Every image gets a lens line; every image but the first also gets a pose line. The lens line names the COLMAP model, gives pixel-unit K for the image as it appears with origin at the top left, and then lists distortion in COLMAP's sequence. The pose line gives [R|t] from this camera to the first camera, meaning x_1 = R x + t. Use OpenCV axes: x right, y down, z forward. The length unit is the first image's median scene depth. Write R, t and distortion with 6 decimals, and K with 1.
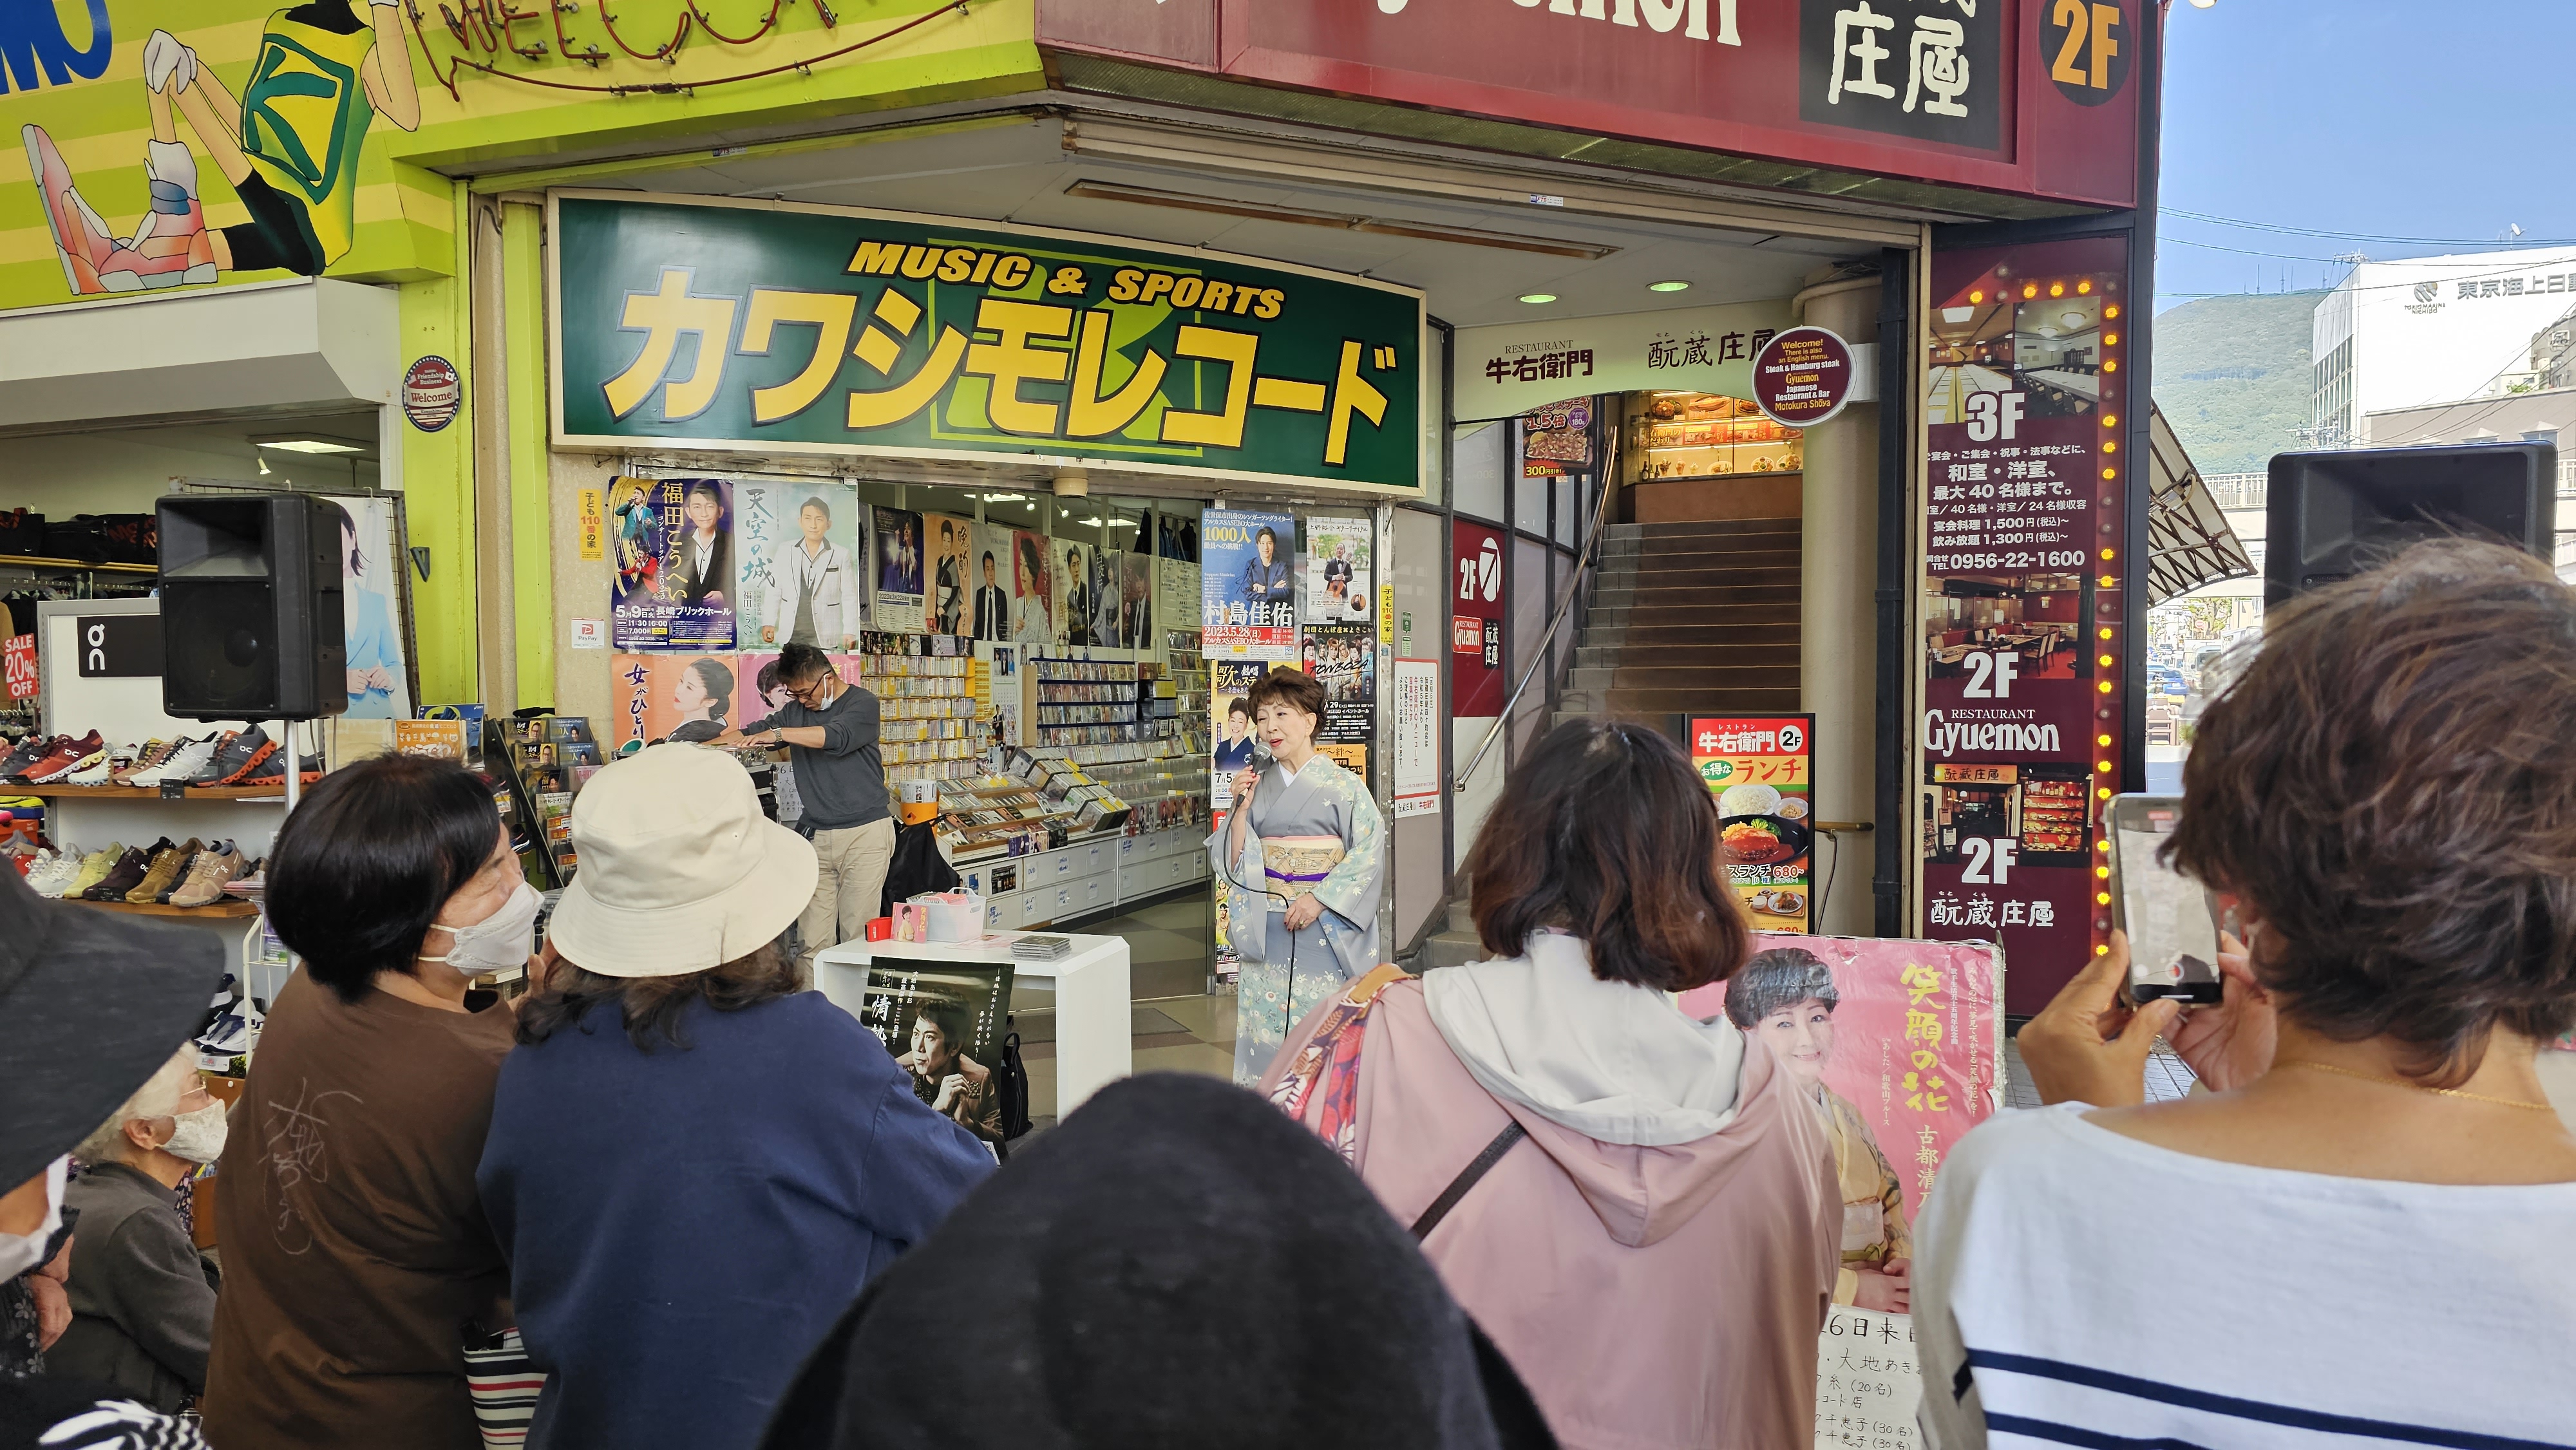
lens RADIAL K [[1749.0, 0, 1291.7], [0, 1749.0, 762.1], [0, 0, 1]] dist [0.148799, -0.131532]
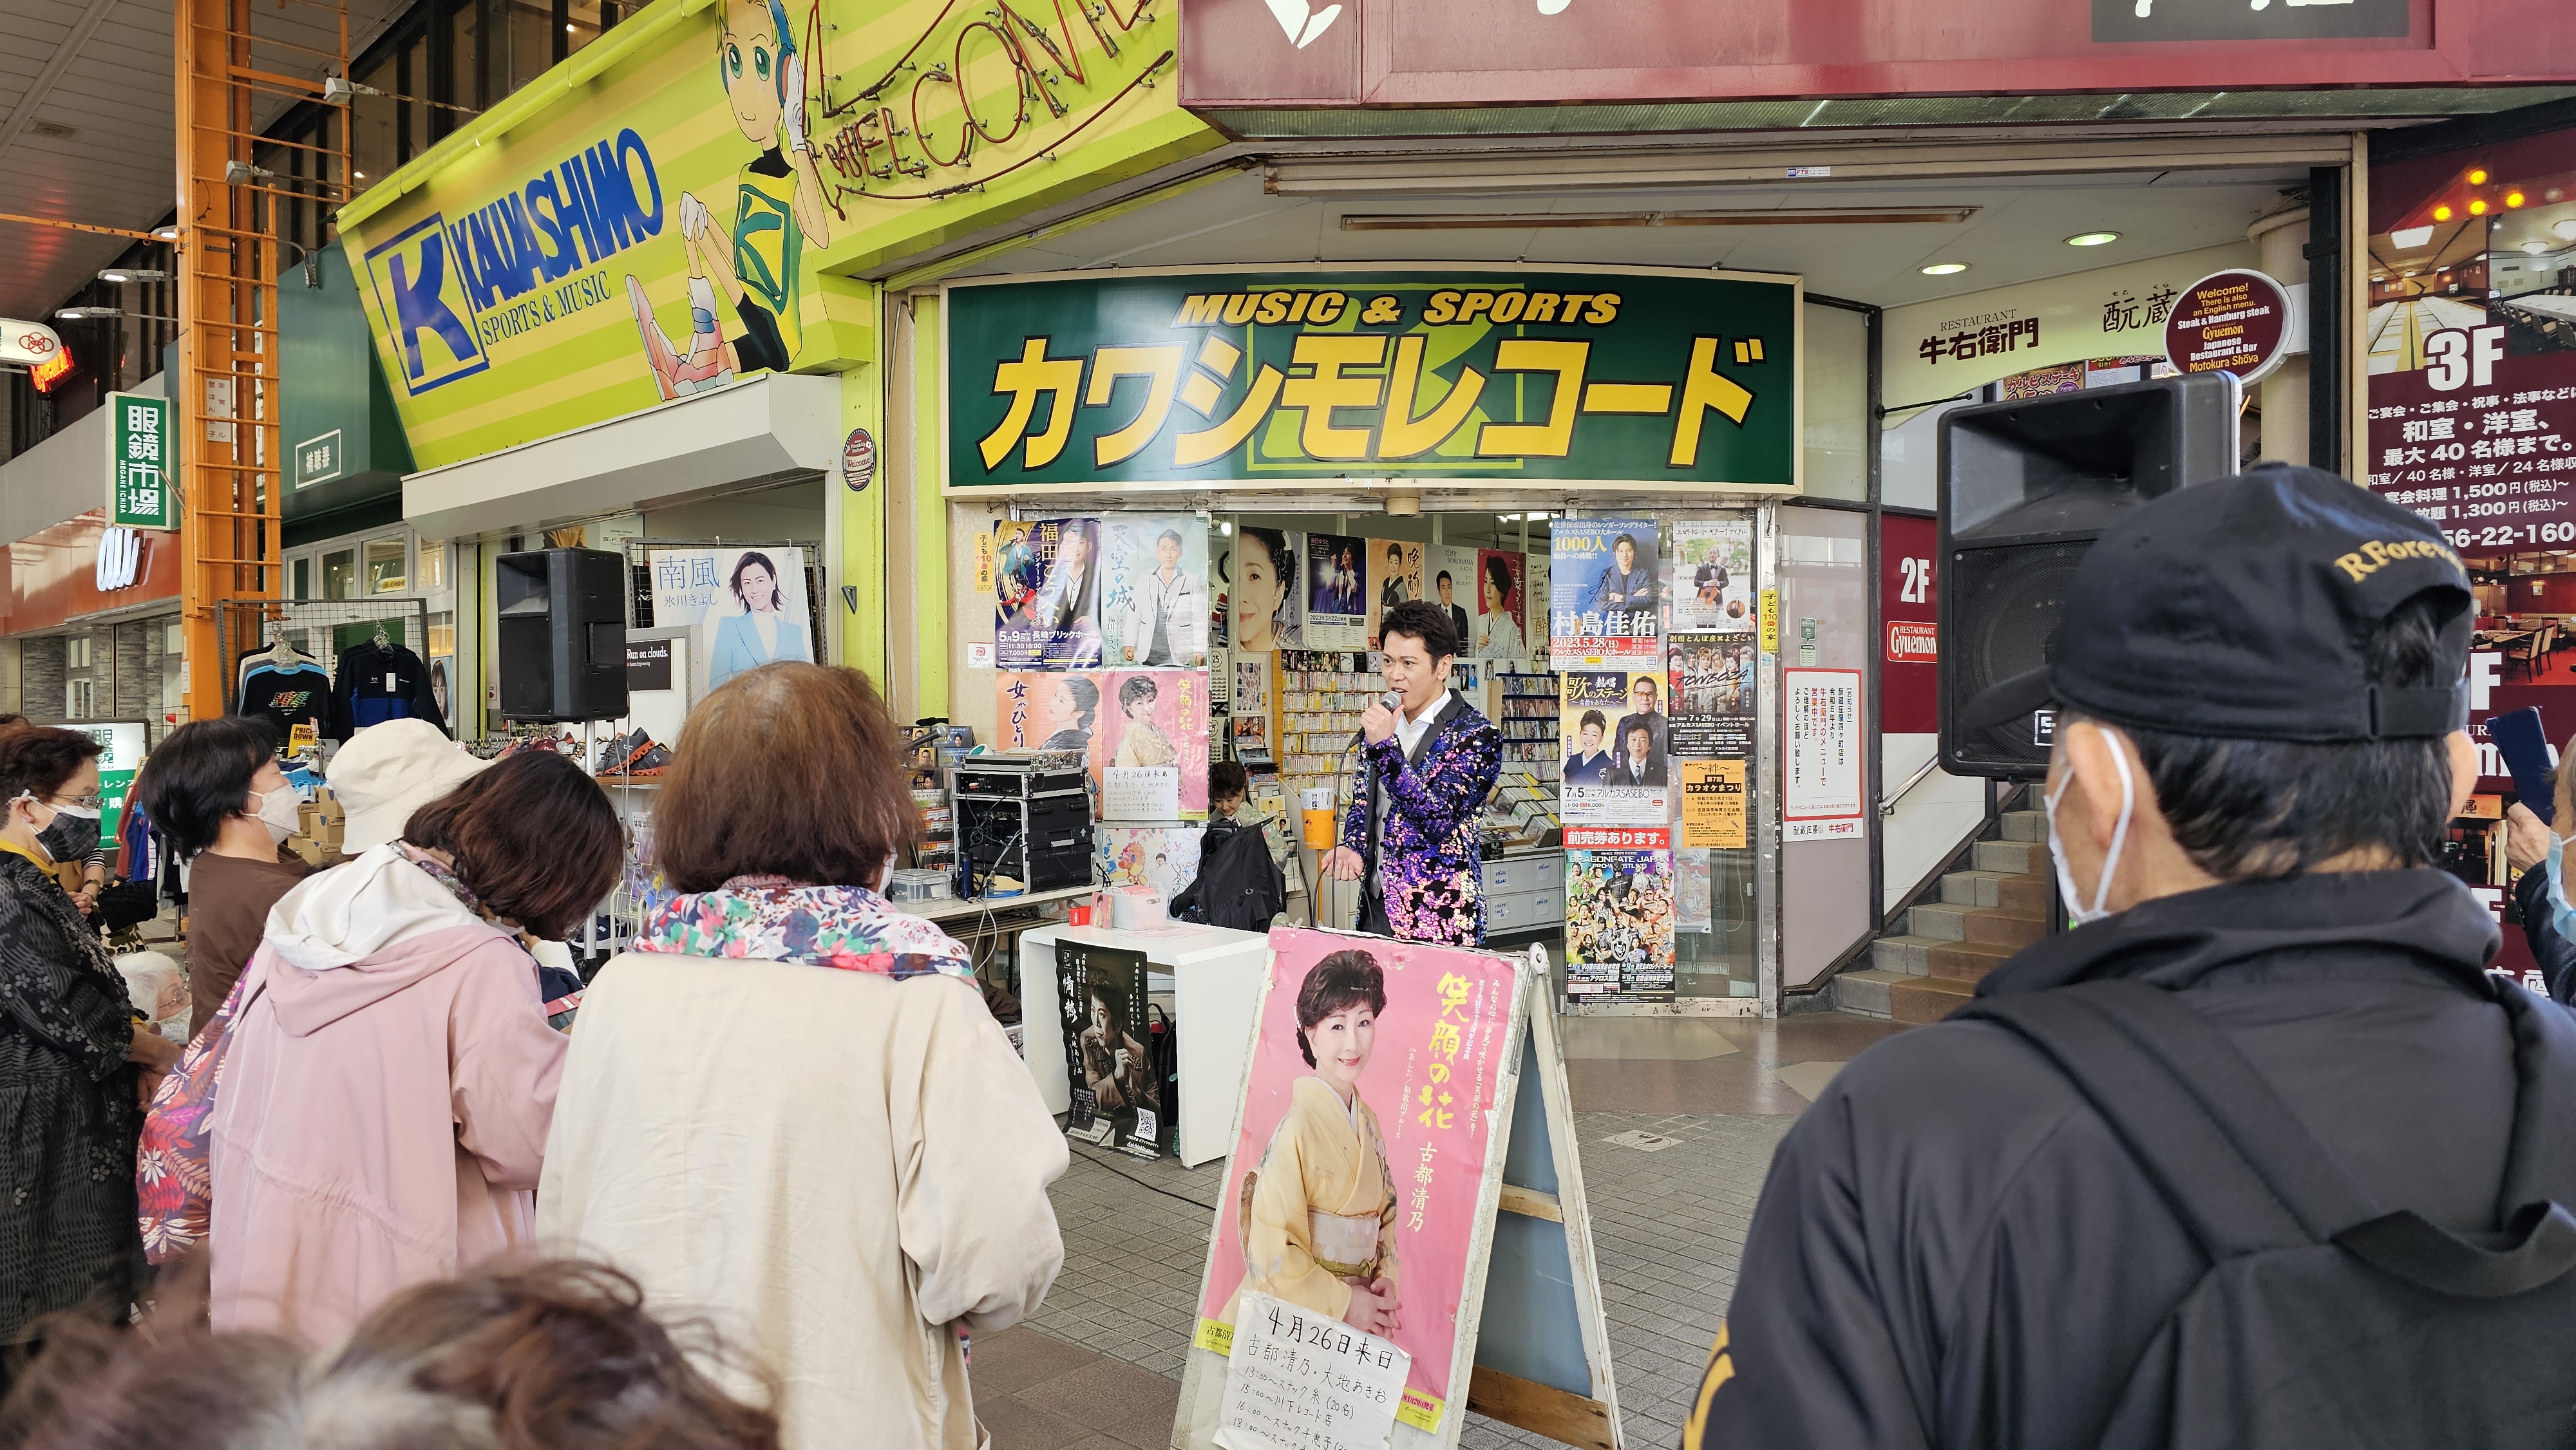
lens RADIAL K [[1760.6, 0, 1283.5], [0, 1760.6, 732.5], [0, 0, 1]] dist [0.120365, -0.074478]
pose [[0.903372, 0.005480, -0.428822, 0.266562], [-0.017961, 0.999524, -0.025065, 0.003839], [0.428481, 0.030345, 0.903041, 0.040666]]
